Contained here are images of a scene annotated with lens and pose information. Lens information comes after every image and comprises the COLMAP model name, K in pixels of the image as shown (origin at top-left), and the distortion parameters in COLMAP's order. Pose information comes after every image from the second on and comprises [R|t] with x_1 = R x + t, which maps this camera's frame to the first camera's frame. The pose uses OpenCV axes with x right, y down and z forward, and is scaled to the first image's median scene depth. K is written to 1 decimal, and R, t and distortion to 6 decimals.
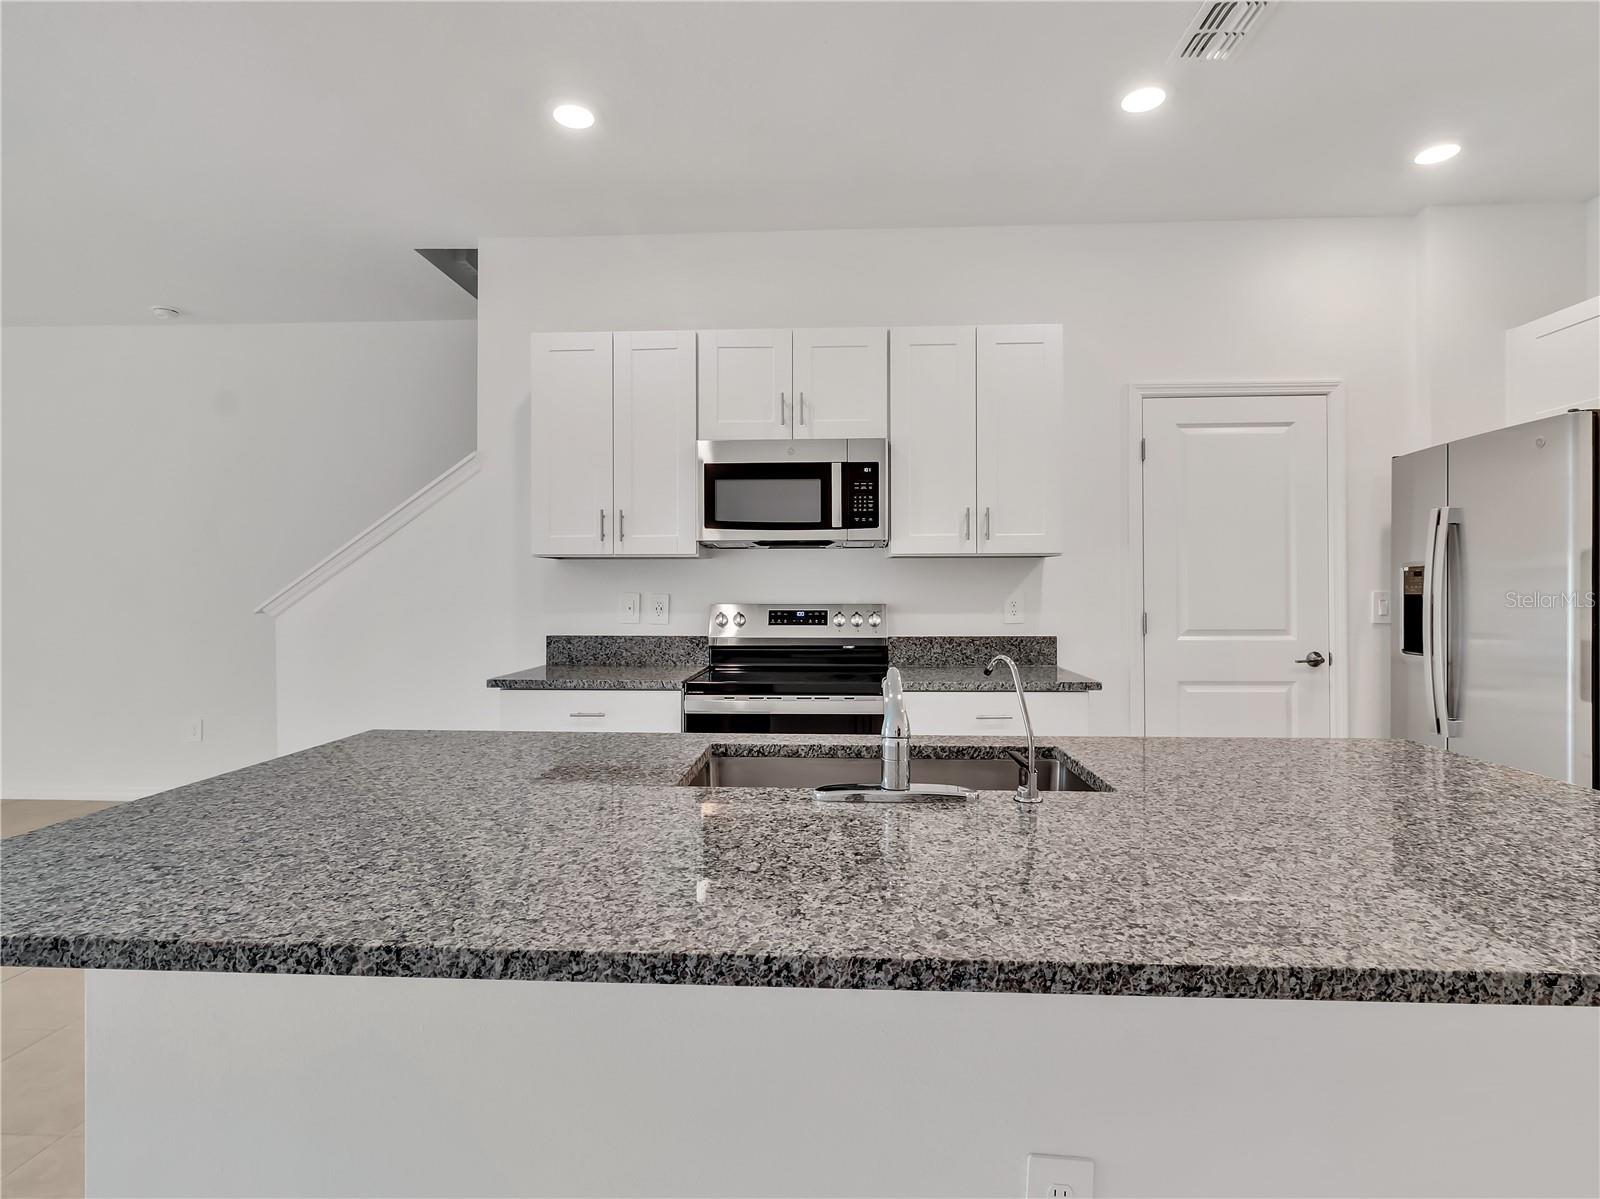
lens RADIAL K [[835.8, 0, 803.3], [0, 835.8, 583.6], [0, 0, 1]] dist [-0.000686, -0.000156]
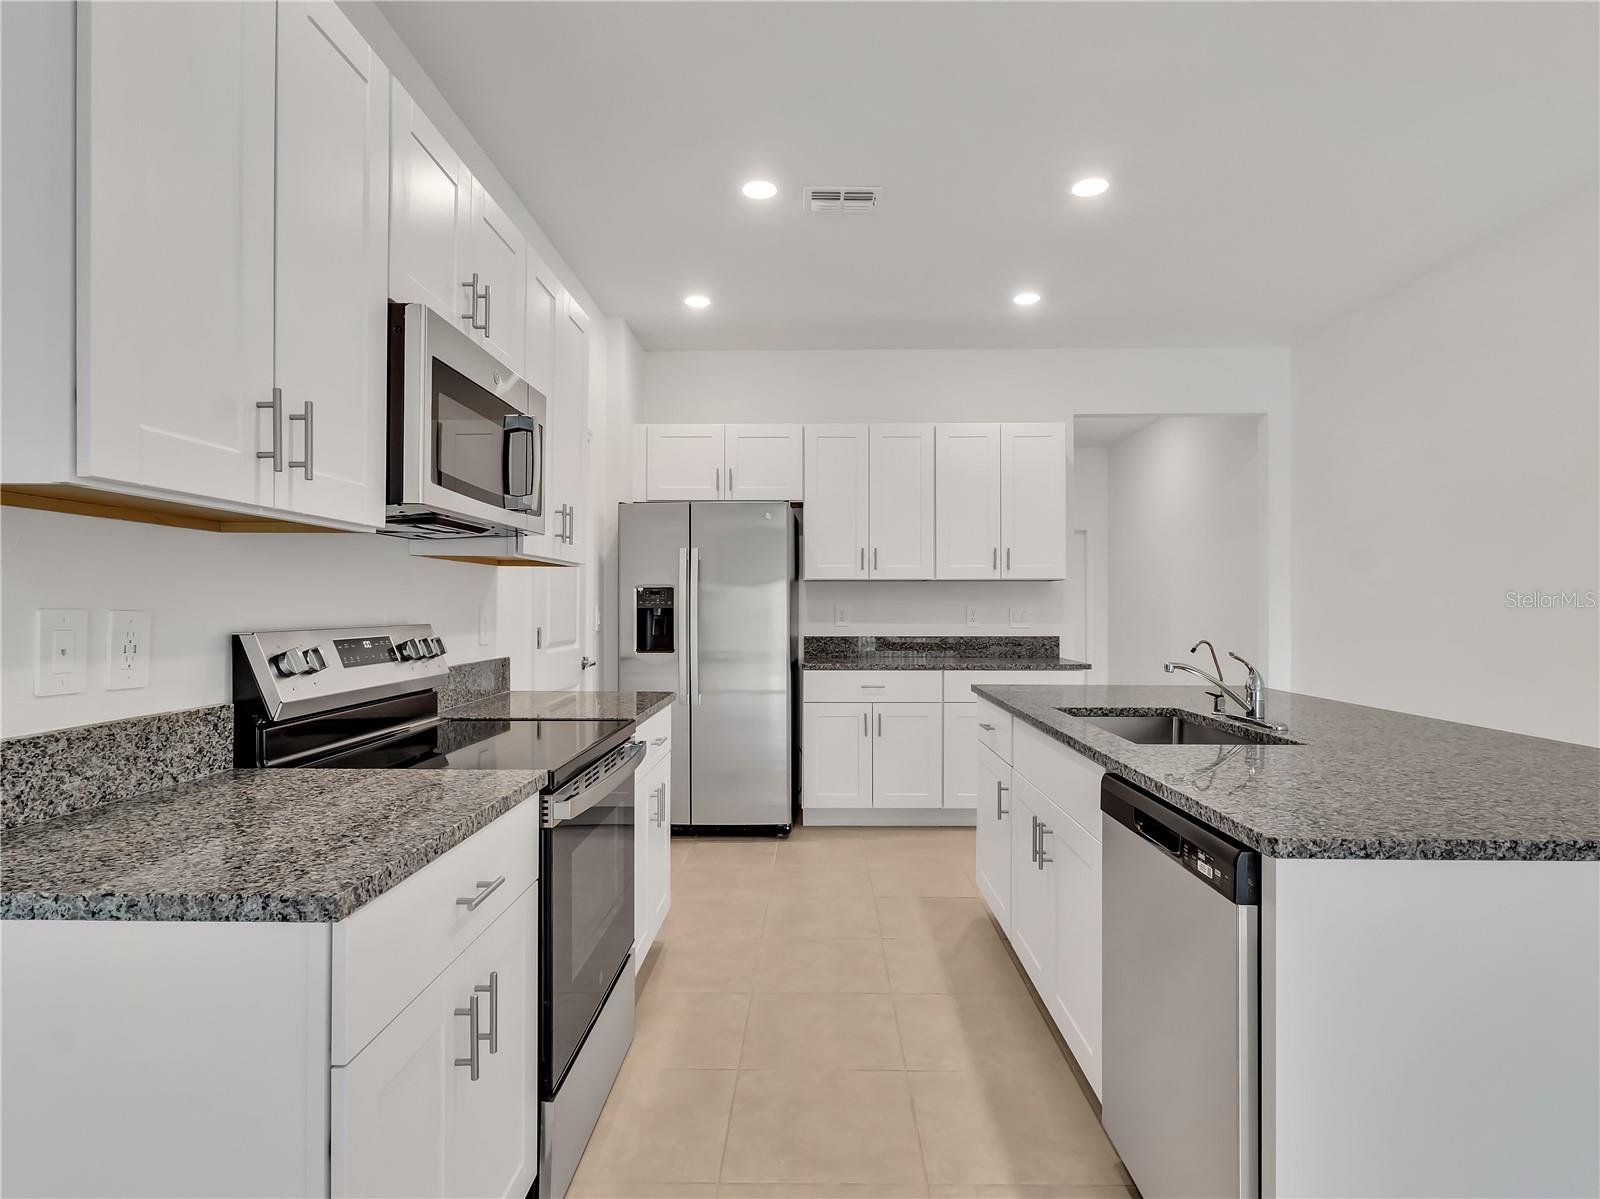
lens RADIAL K [[844.5, 0, 802.8], [0, 844.5, 604.6], [0, 0, 1]] dist [-0.003322, 0.000763]
pose [[-0.032926, 0.002641, 0.999454, -0.622202], [-0.009782, 0.999948, -0.002965, 0.008624], [-0.999410, -0.009874, -0.032898, 0.764945]]
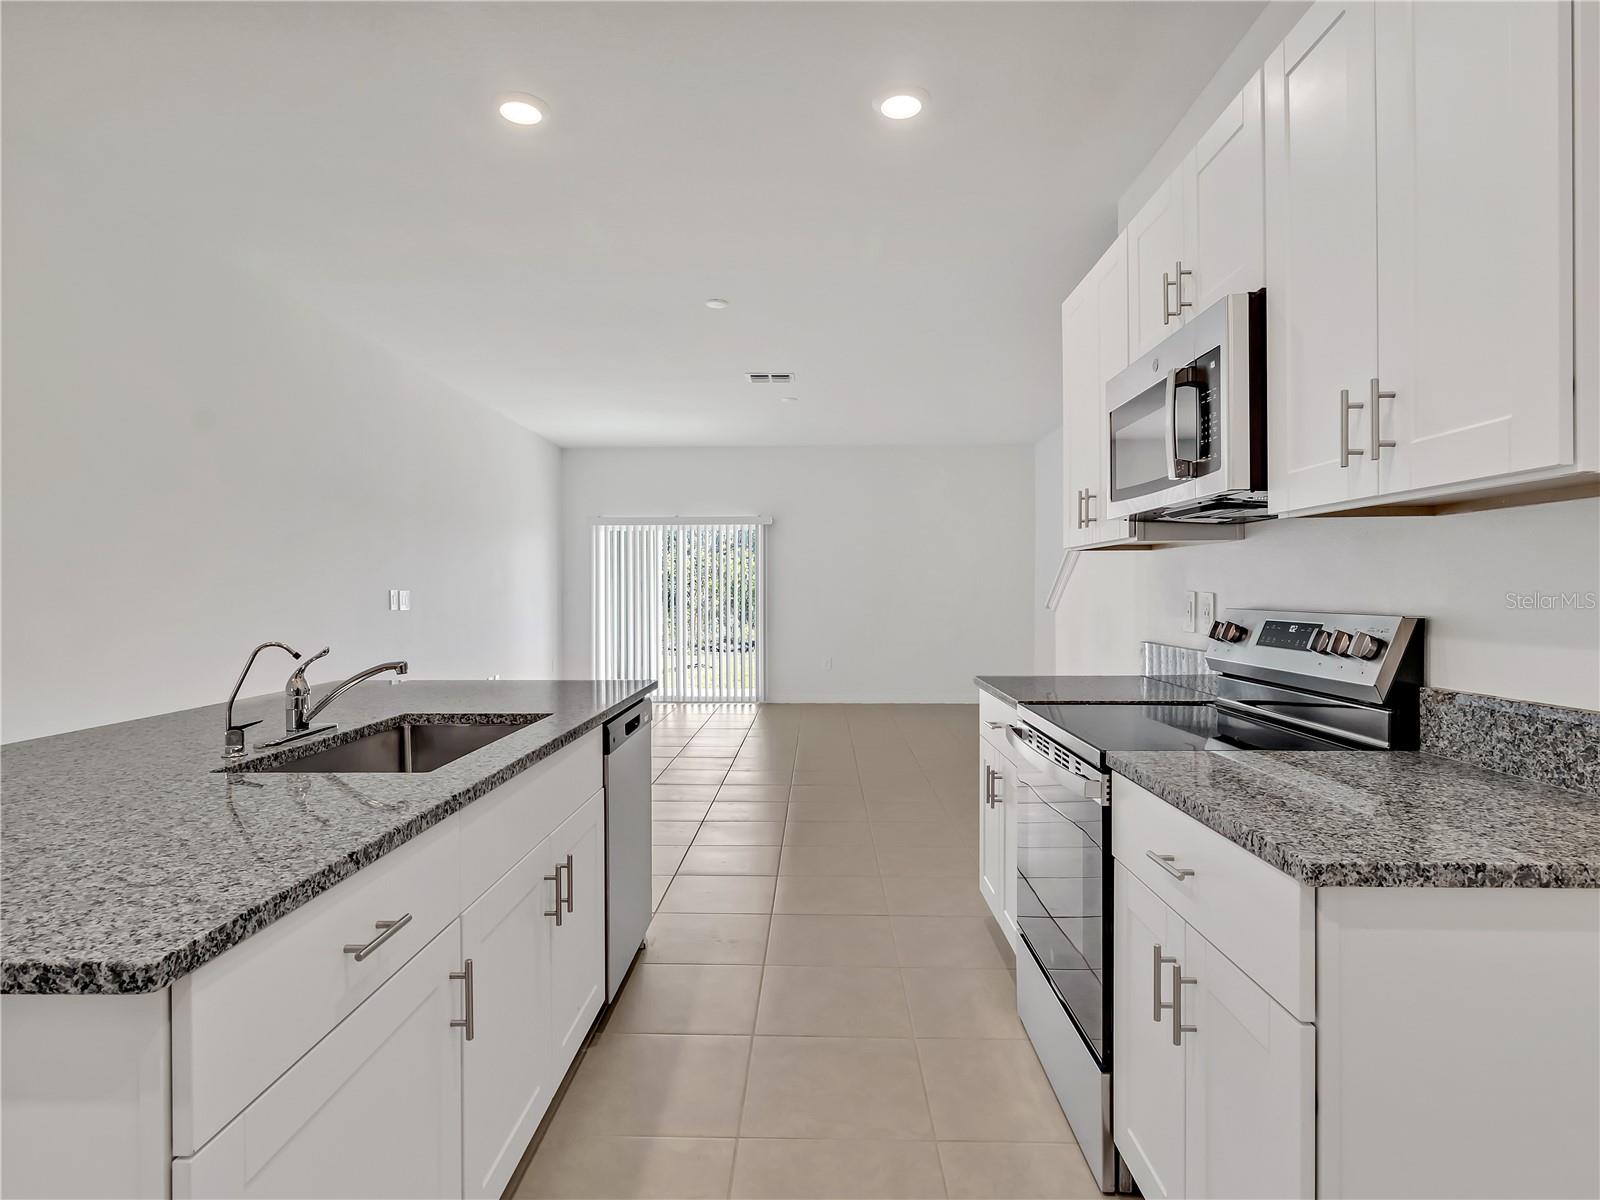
lens RADIAL K [[868.2, 0, 800.9], [0, 868.2, 588.2], [0, 0, 1]] dist [0.000725, -0.000077]
pose [[0.027995, -0.001166, -0.999607, 0.608575], [0.010973, 0.999939, -0.000859, 0.006174], [0.999548, -0.010945, 0.028006, 0.689073]]
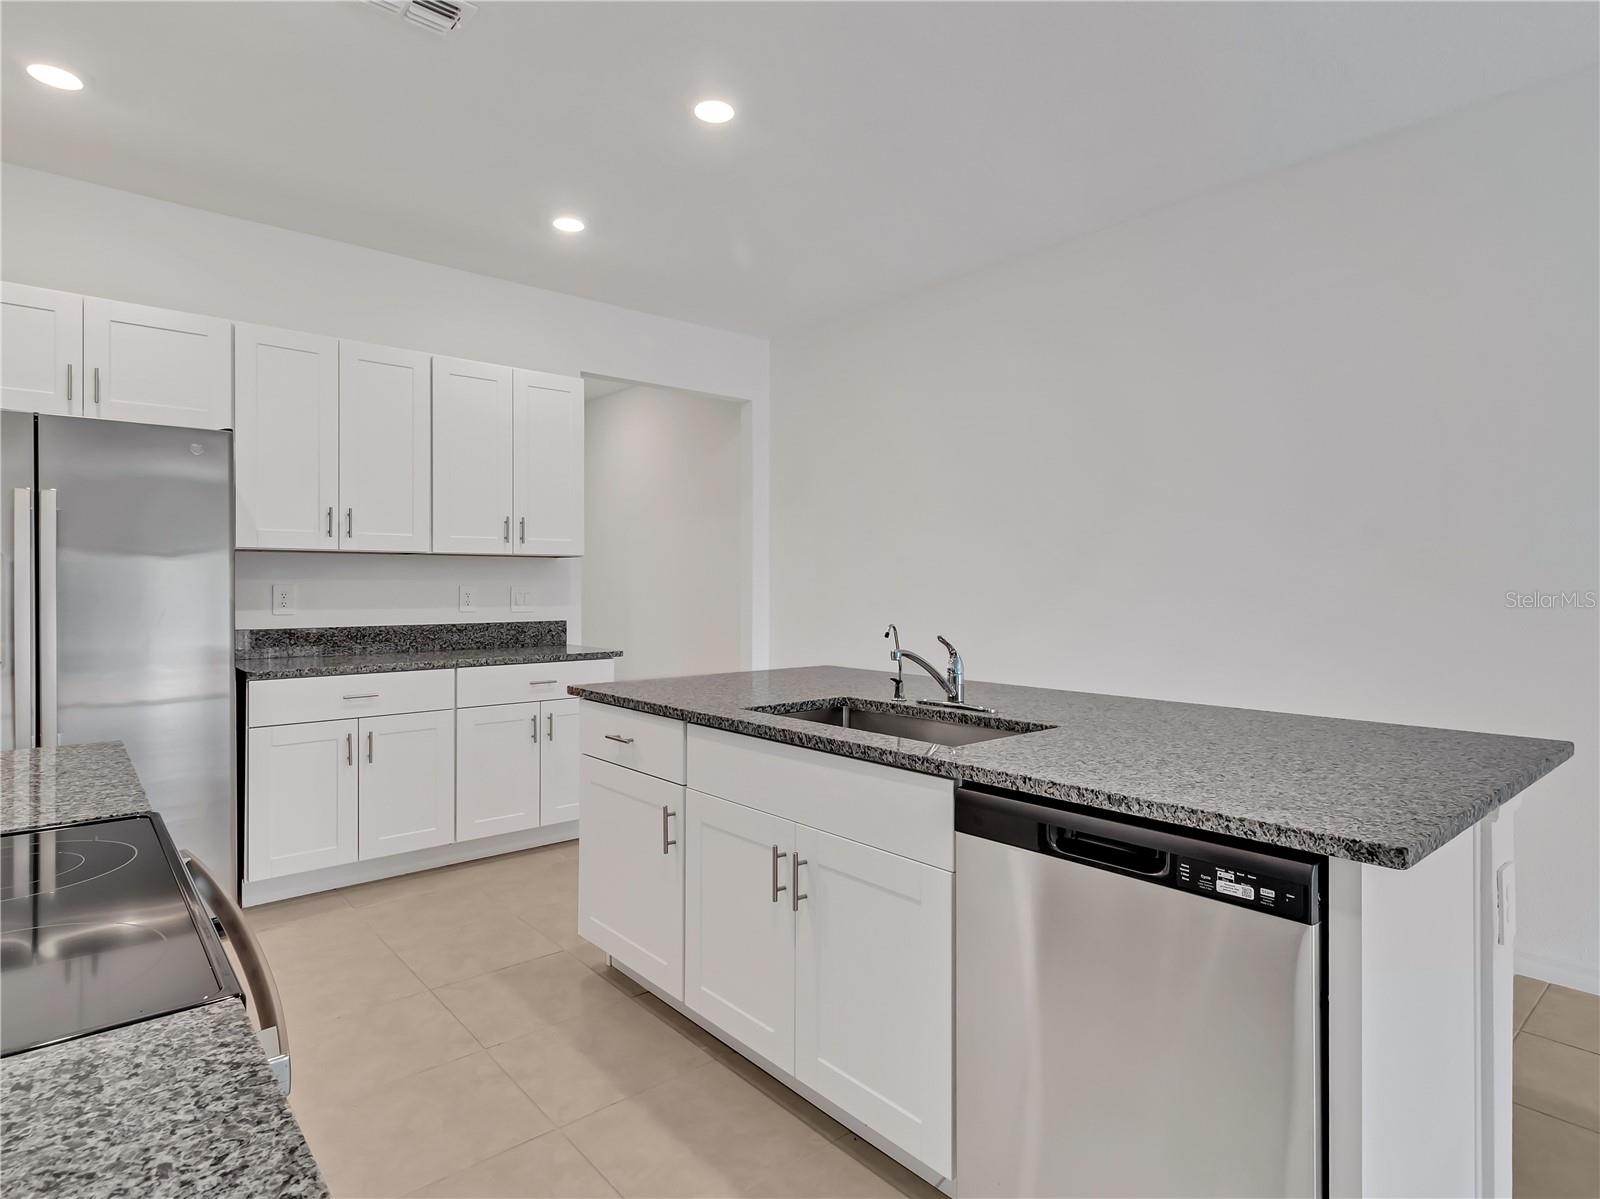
lens RADIAL K [[868.2, 0, 800.9], [0, 868.2, 587.7], [0, 0, 1]] dist [0.000725, -0.000077]
pose [[-0.690464, -0.001730, 0.723364, -0.370839], [-0.006555, 0.999971, -0.003865, 0.007428], [-0.723337, -0.007410, -0.690456, 0.938655]]
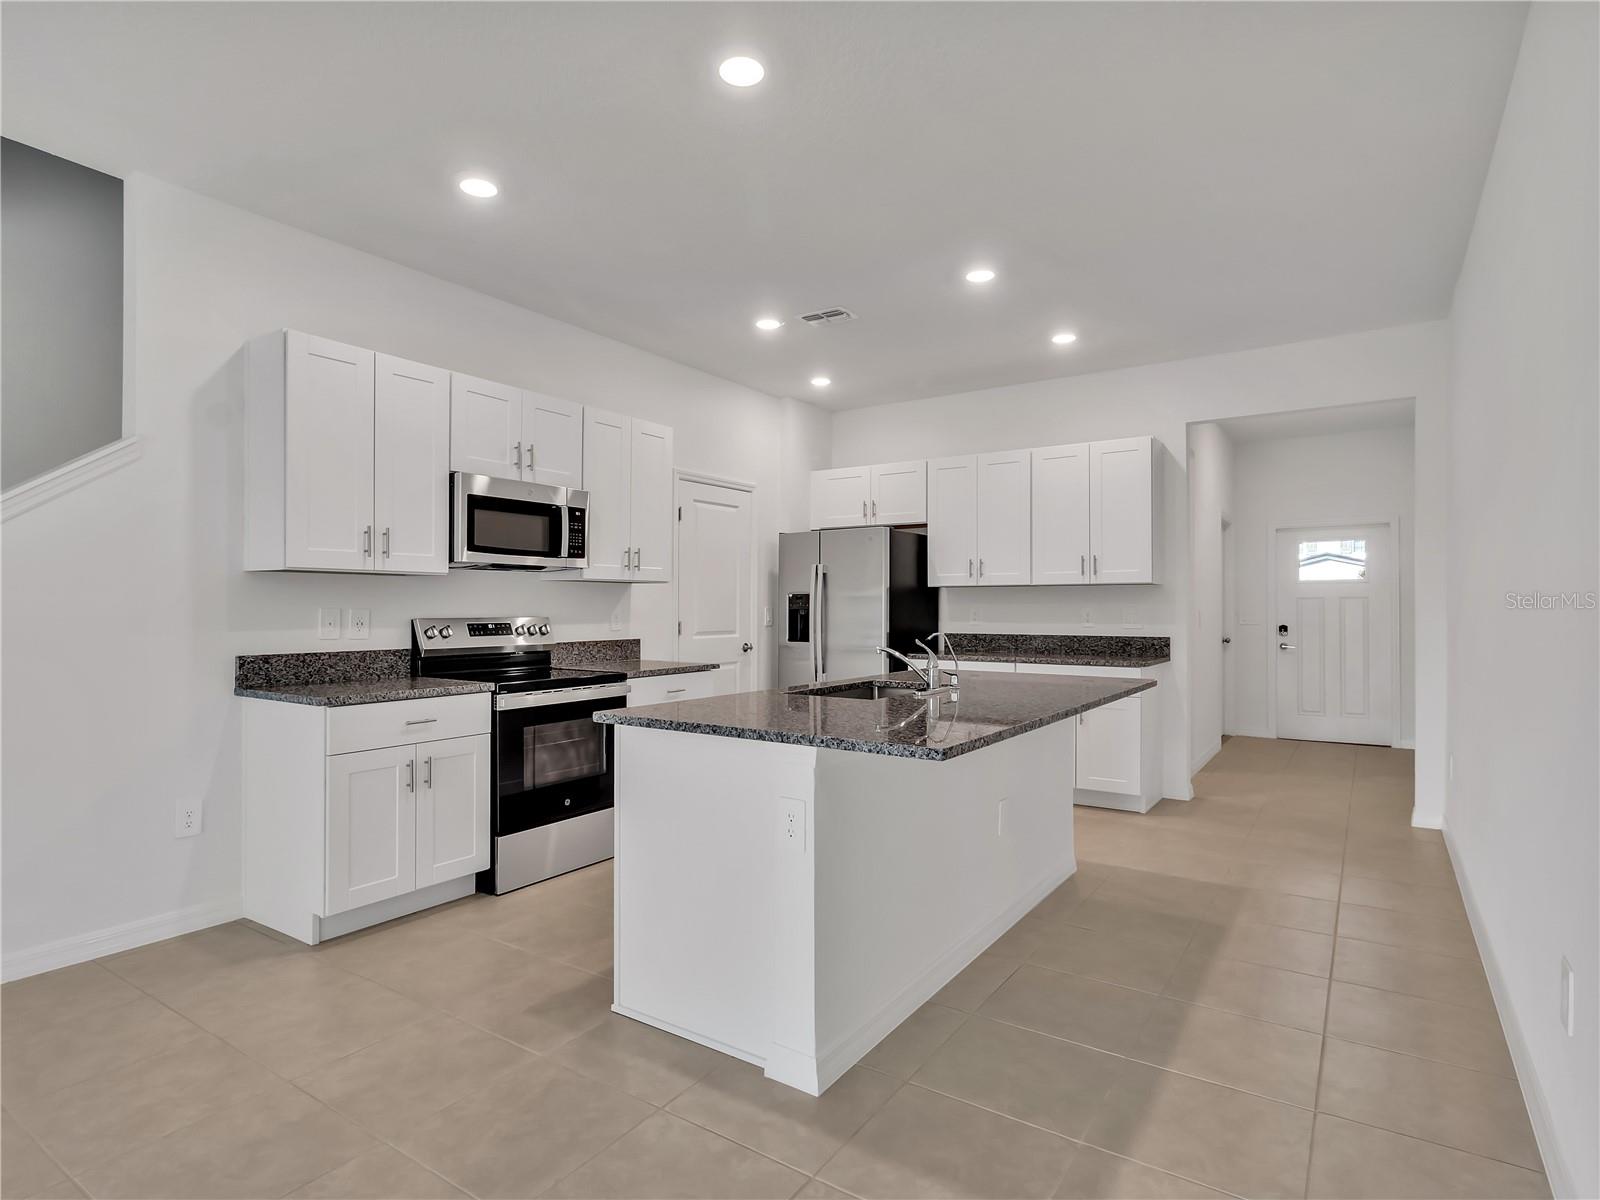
lens RADIAL K [[844.5, 0, 802.8], [0, 844.5, 605.1], [0, 0, 1]] dist [-0.003322, 0.000763]
pose [[0.511802, 0.003769, 0.859095, -0.840278], [-0.010052, 0.999948, 0.001601, 0.000809], [-0.859044, -0.009456, 0.511814, 0.024908]]
